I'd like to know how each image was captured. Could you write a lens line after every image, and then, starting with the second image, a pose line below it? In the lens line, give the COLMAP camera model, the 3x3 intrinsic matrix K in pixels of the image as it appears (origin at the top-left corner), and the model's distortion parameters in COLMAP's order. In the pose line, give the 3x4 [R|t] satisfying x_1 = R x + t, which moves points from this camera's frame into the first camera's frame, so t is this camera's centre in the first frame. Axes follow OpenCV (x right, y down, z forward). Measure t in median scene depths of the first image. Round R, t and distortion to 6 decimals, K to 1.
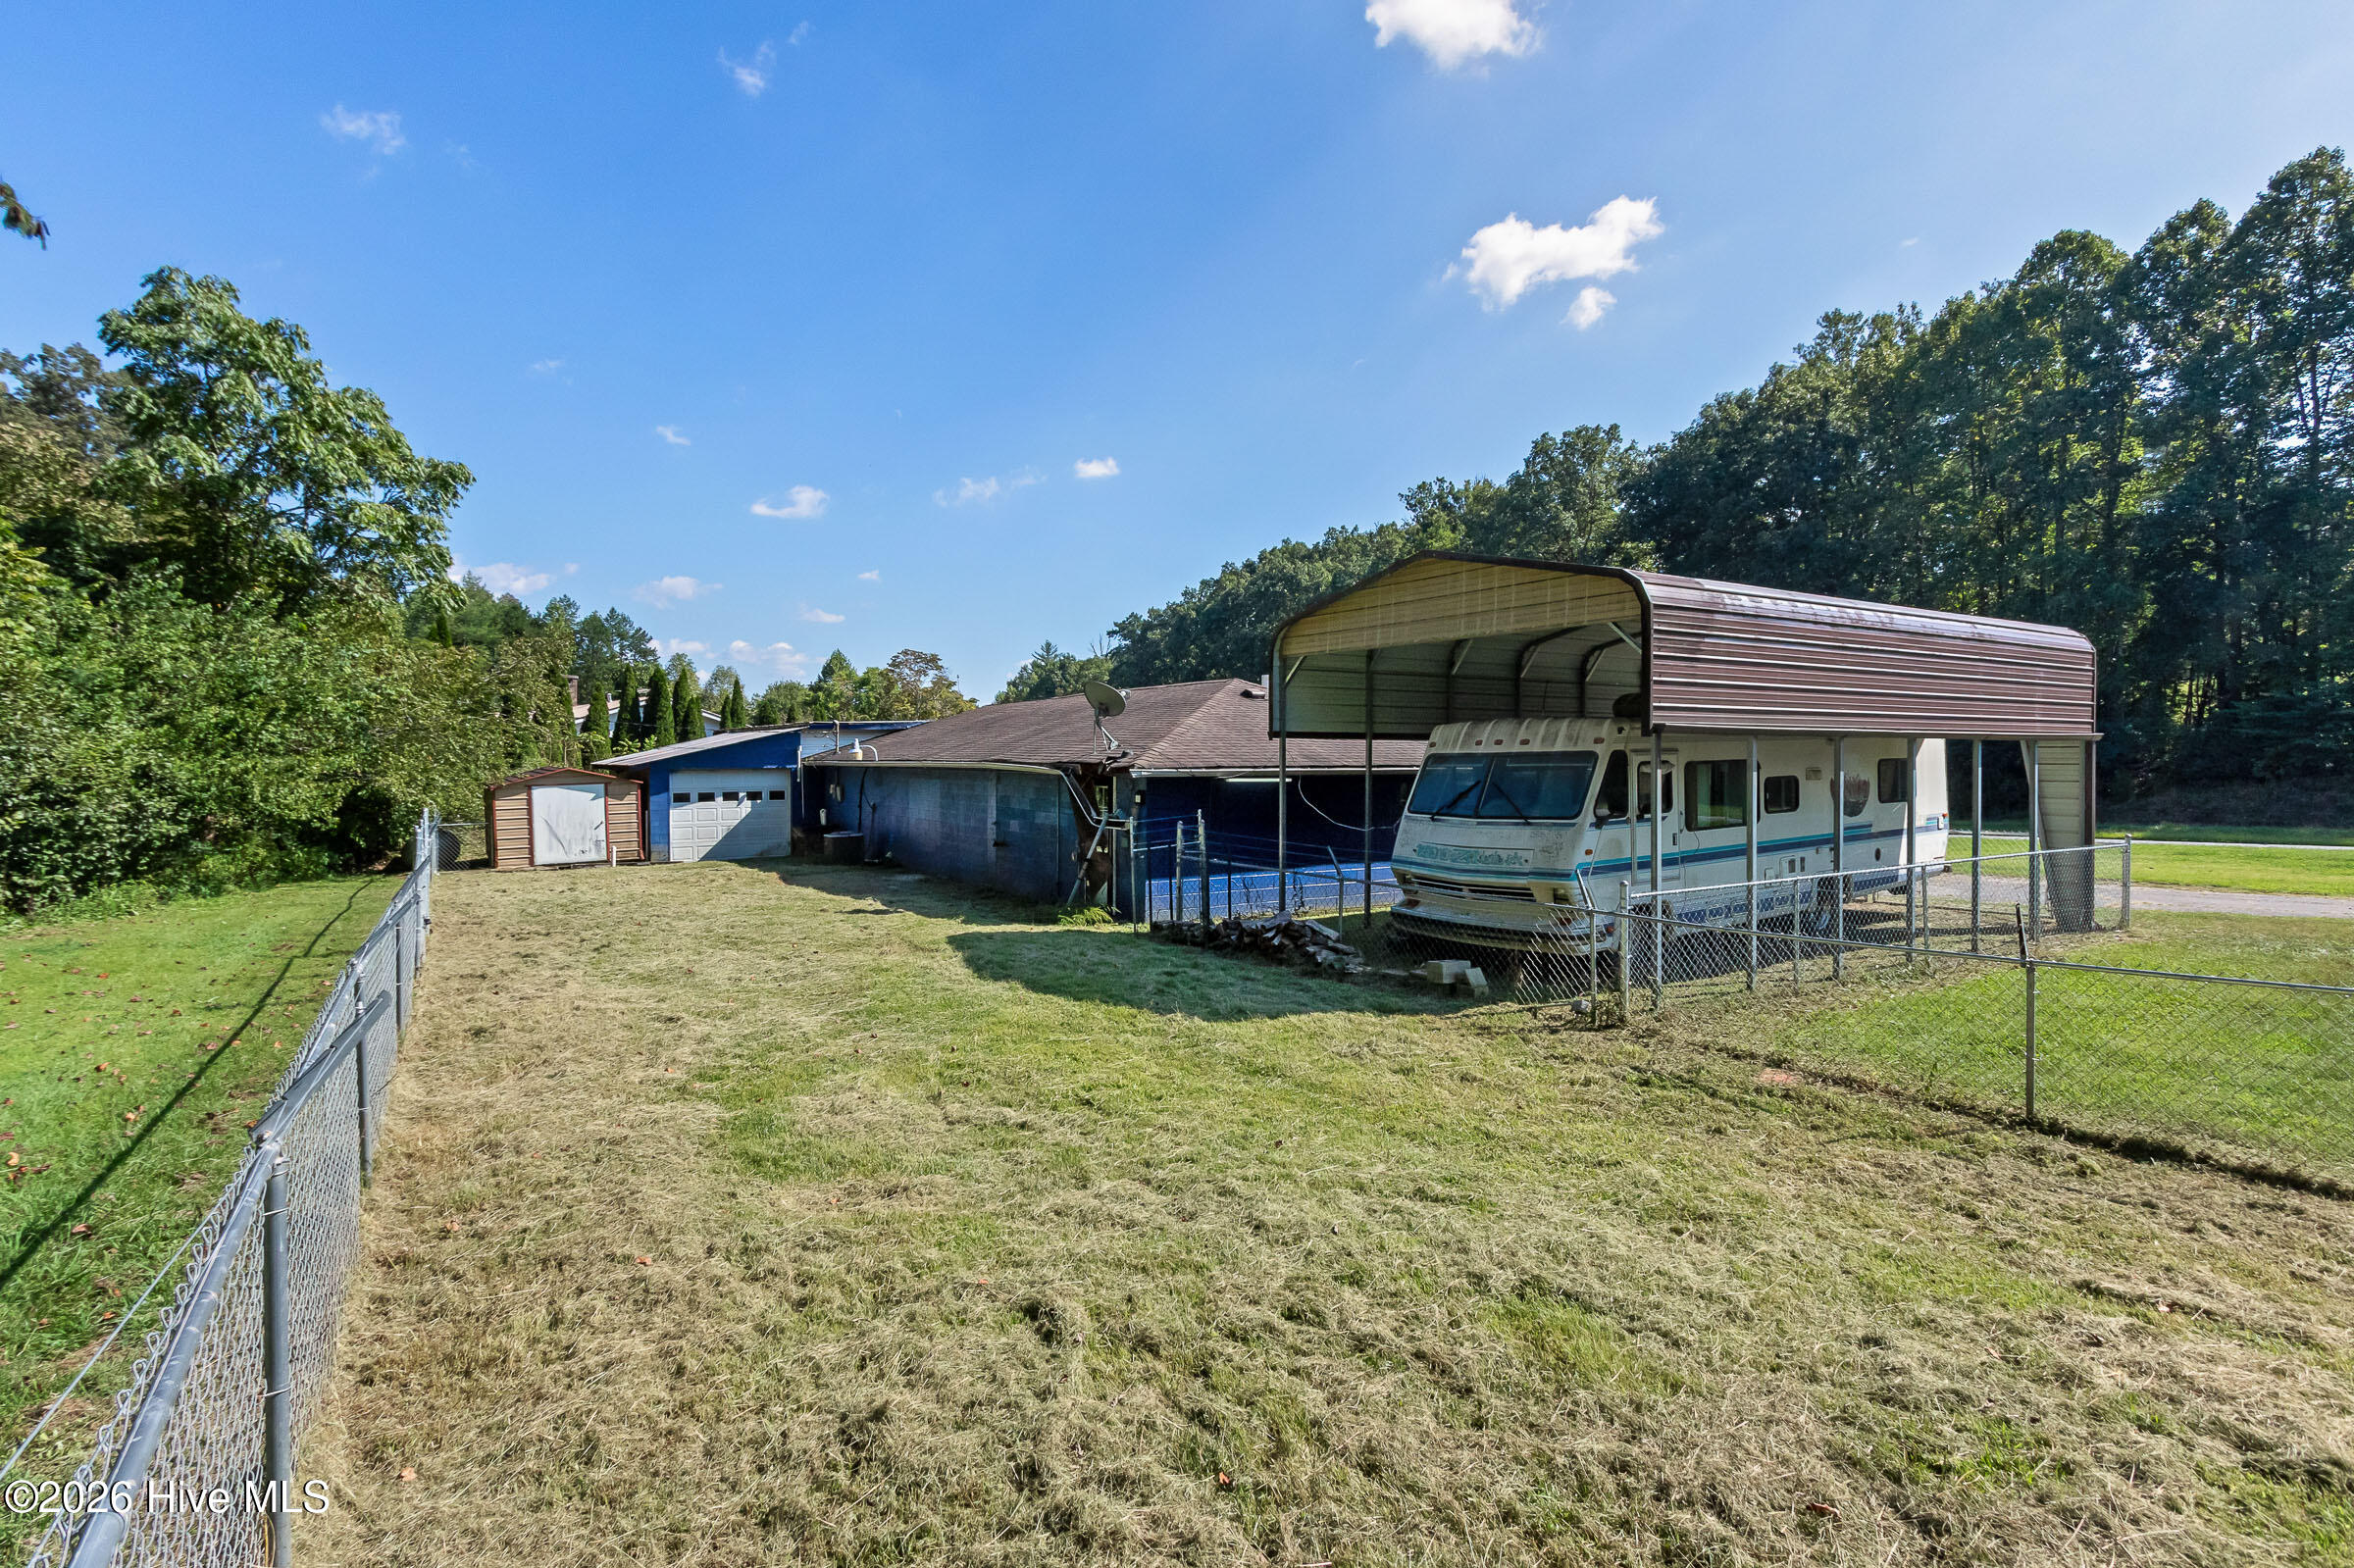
lens RADIAL K [[1095.9, 0, 1152.7], [0, 1095.9, 775.9], [0, 0, 1]] dist [0.003135, -0.002383]
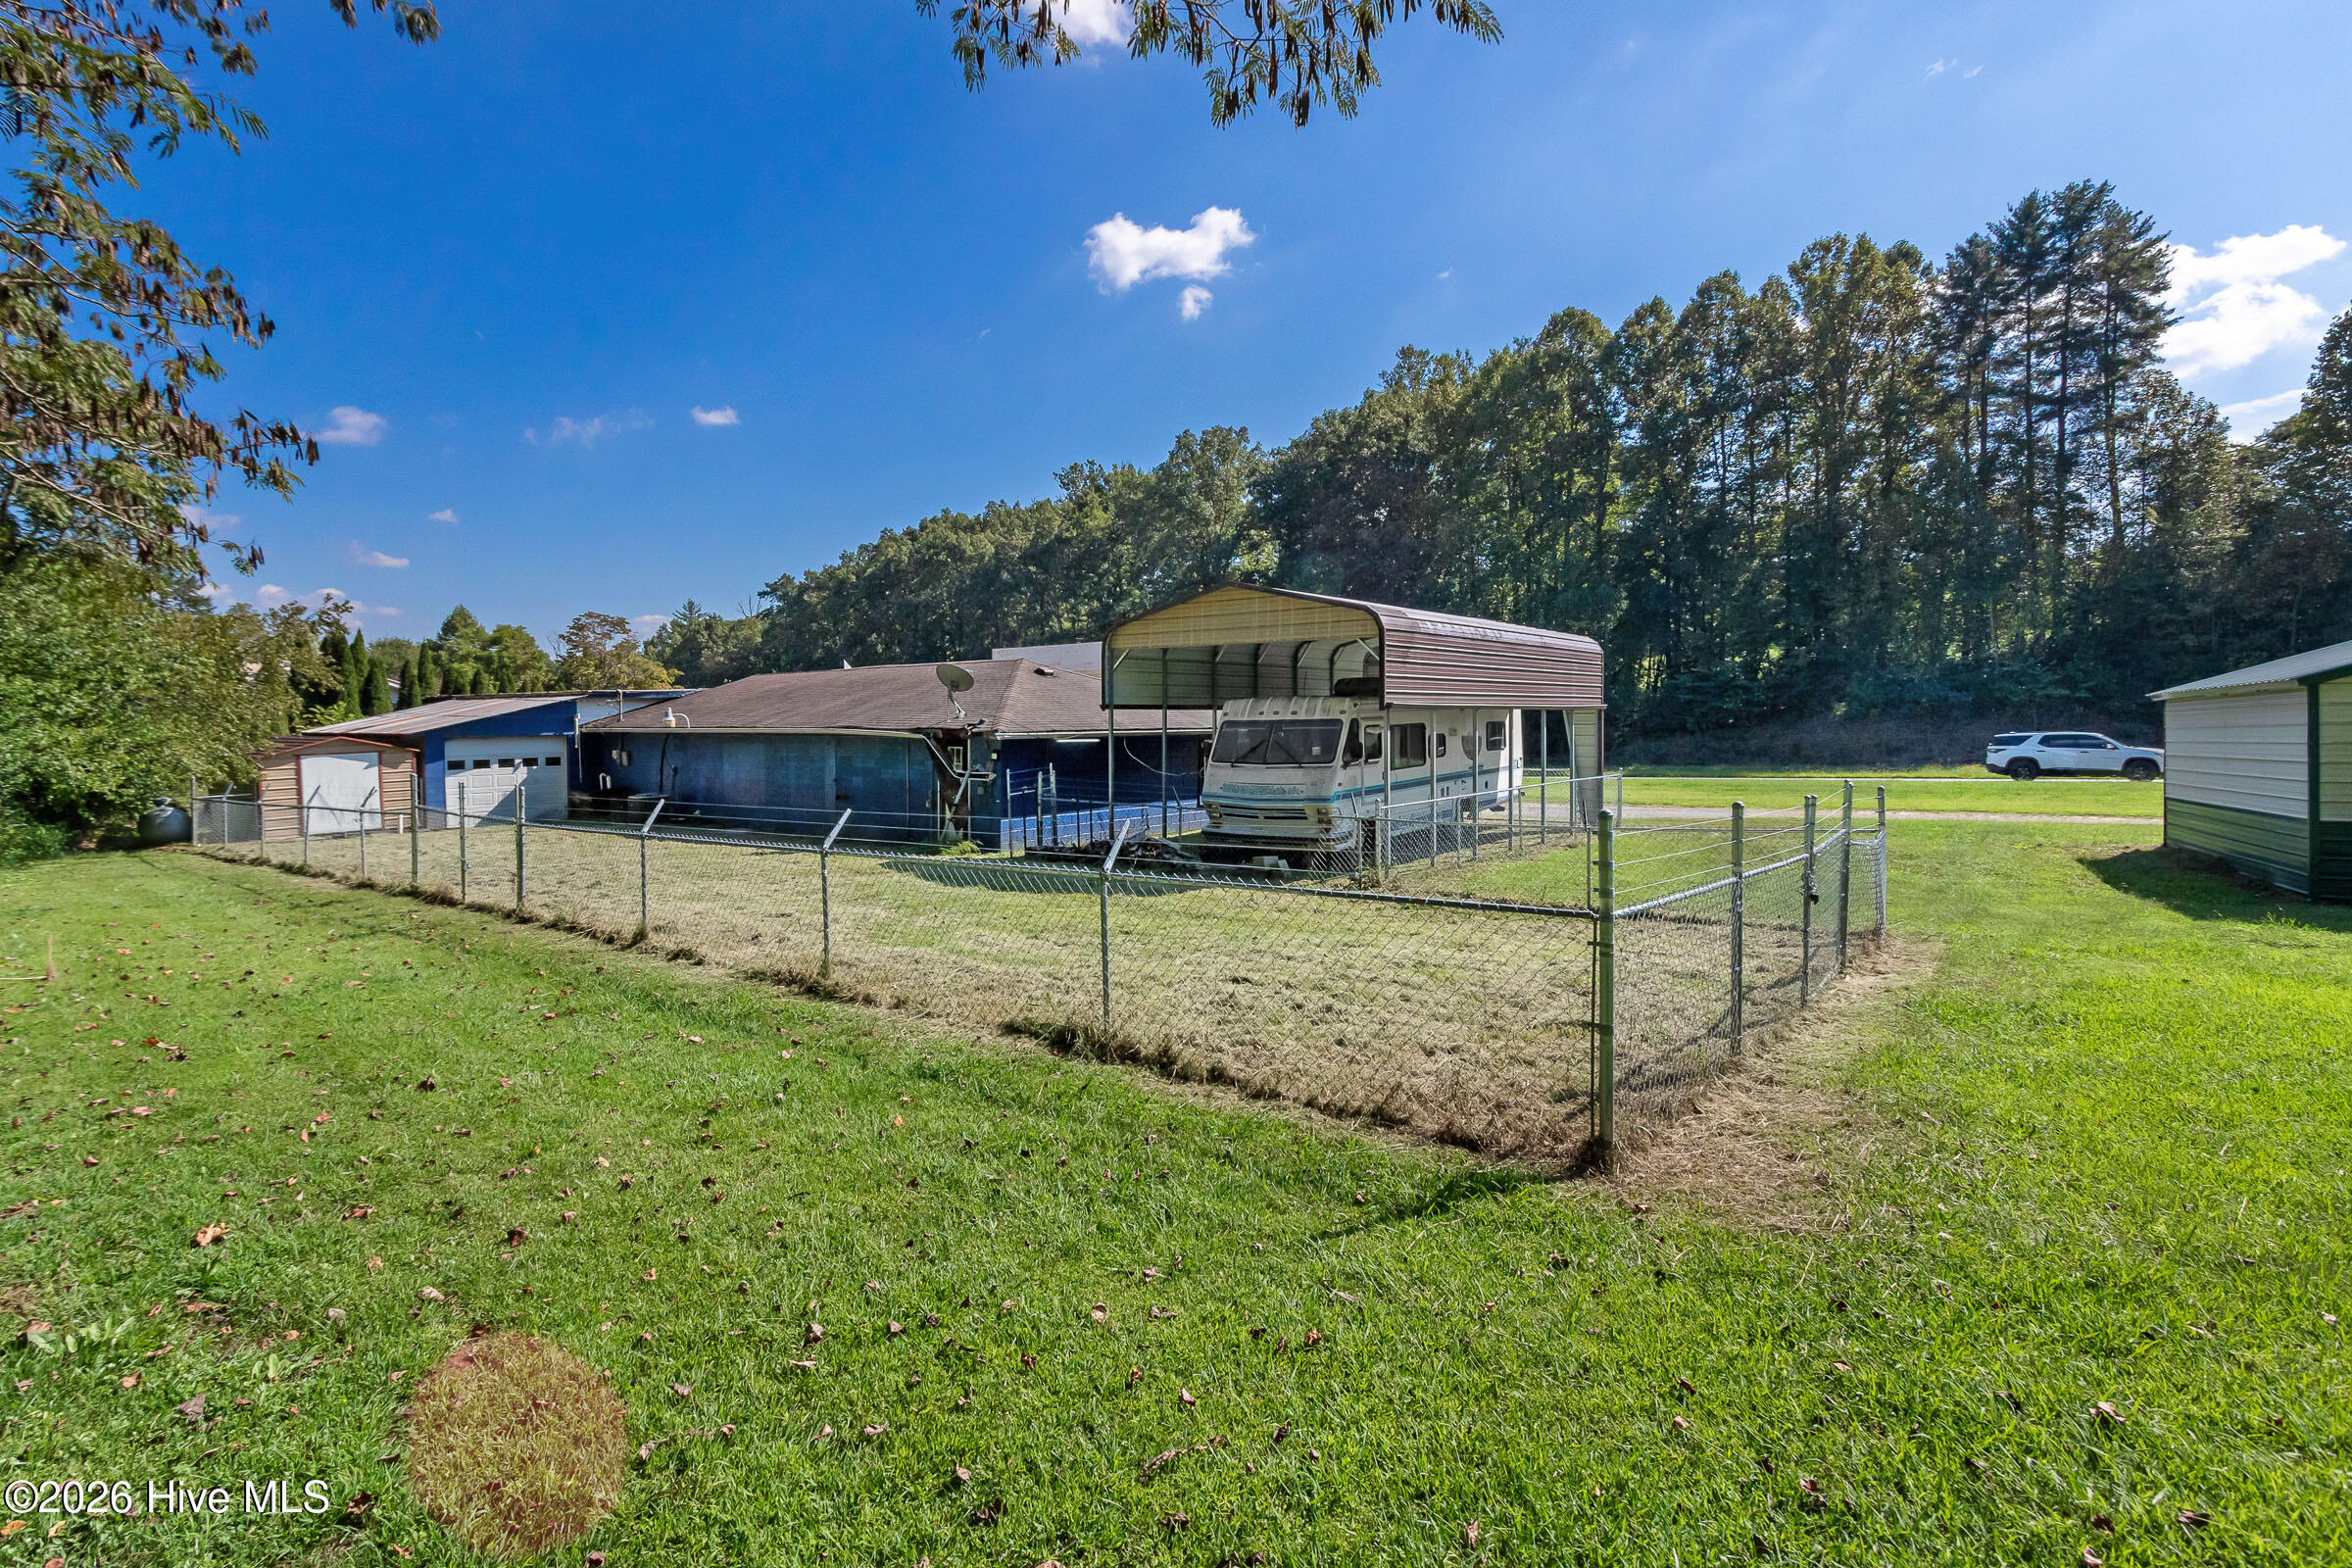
lens RADIAL K [[1073.4, 0, 1125.9], [0, 1073.4, 750.2], [0, 0, 1]] dist [0.010339, 0.000087]
pose [[0.953619, -0.014985, 0.300642, -0.063269], [0.011109, 0.999832, 0.014598, -0.000714], [-0.300810, -0.010581, 0.953625, -0.064351]]
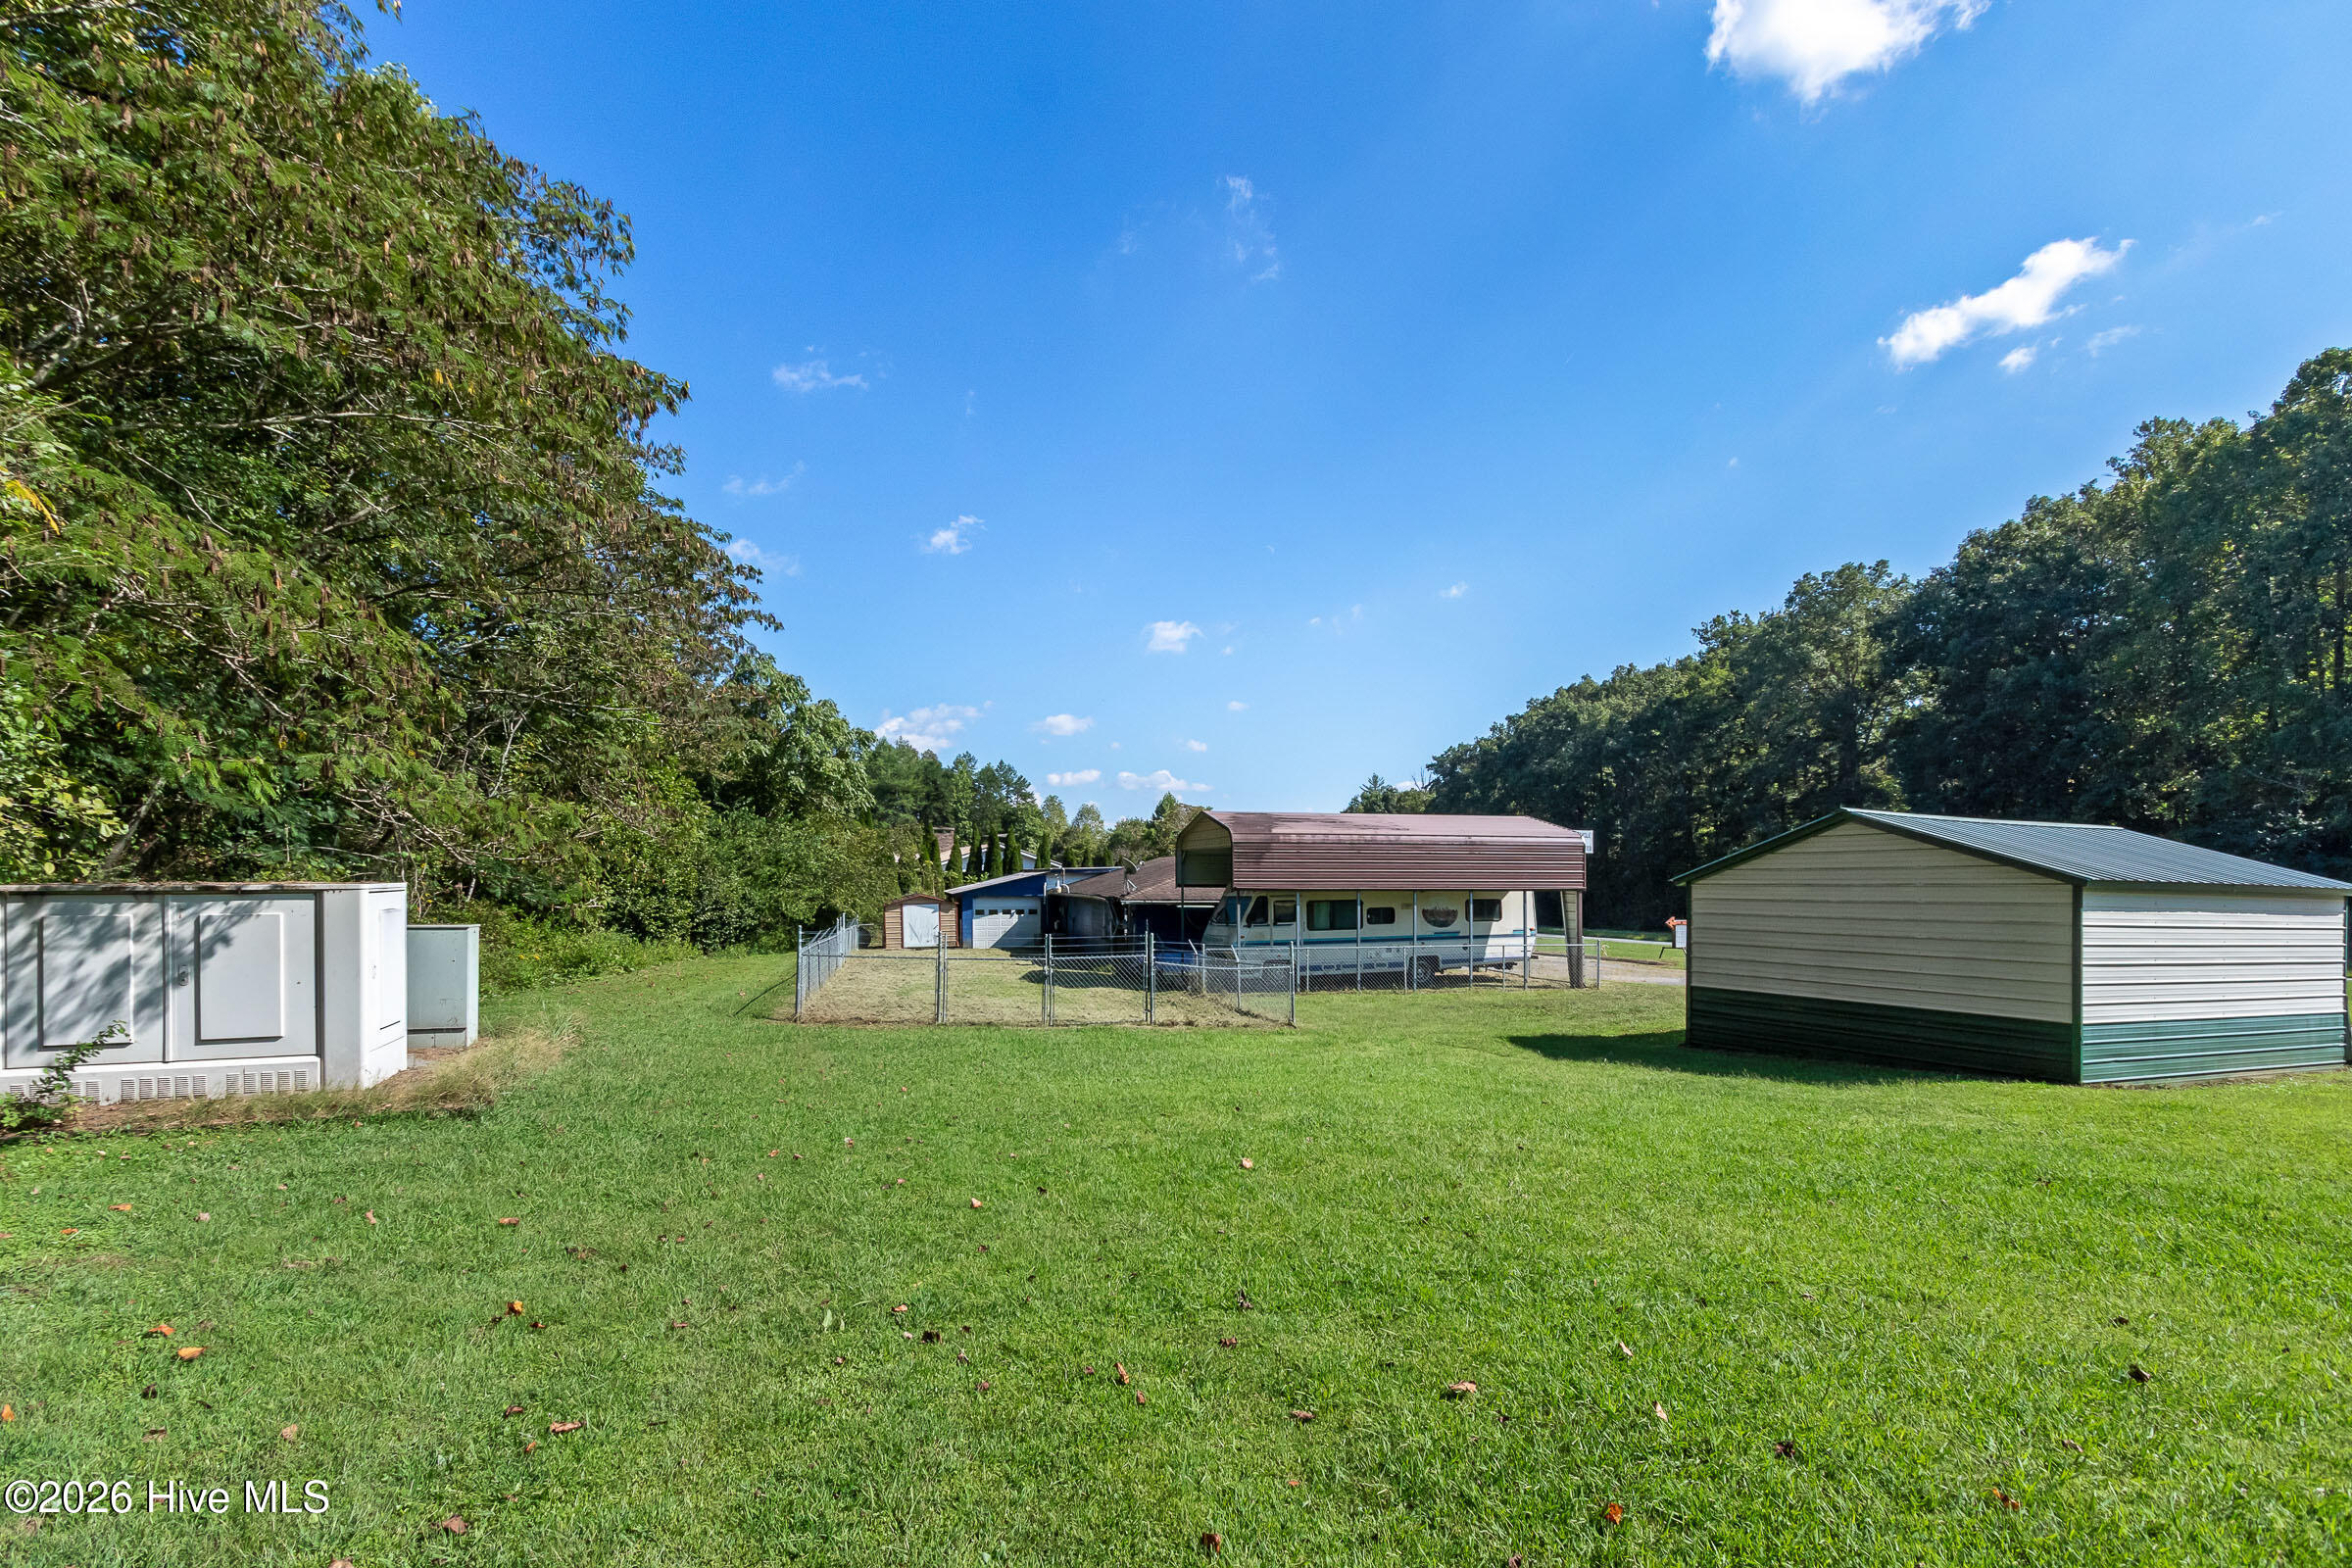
lens RADIAL K [[1086.7, 0, 1173.4], [0, 1086.7, 897.0], [0, 0, 1]] dist [-0.001281, -0.000546]
pose [[0.950223, 0.009946, -0.311412, 0.185979], [-0.010596, 0.999944, -0.000396, -0.003336], [0.311391, 0.003676, 0.950275, -0.254486]]
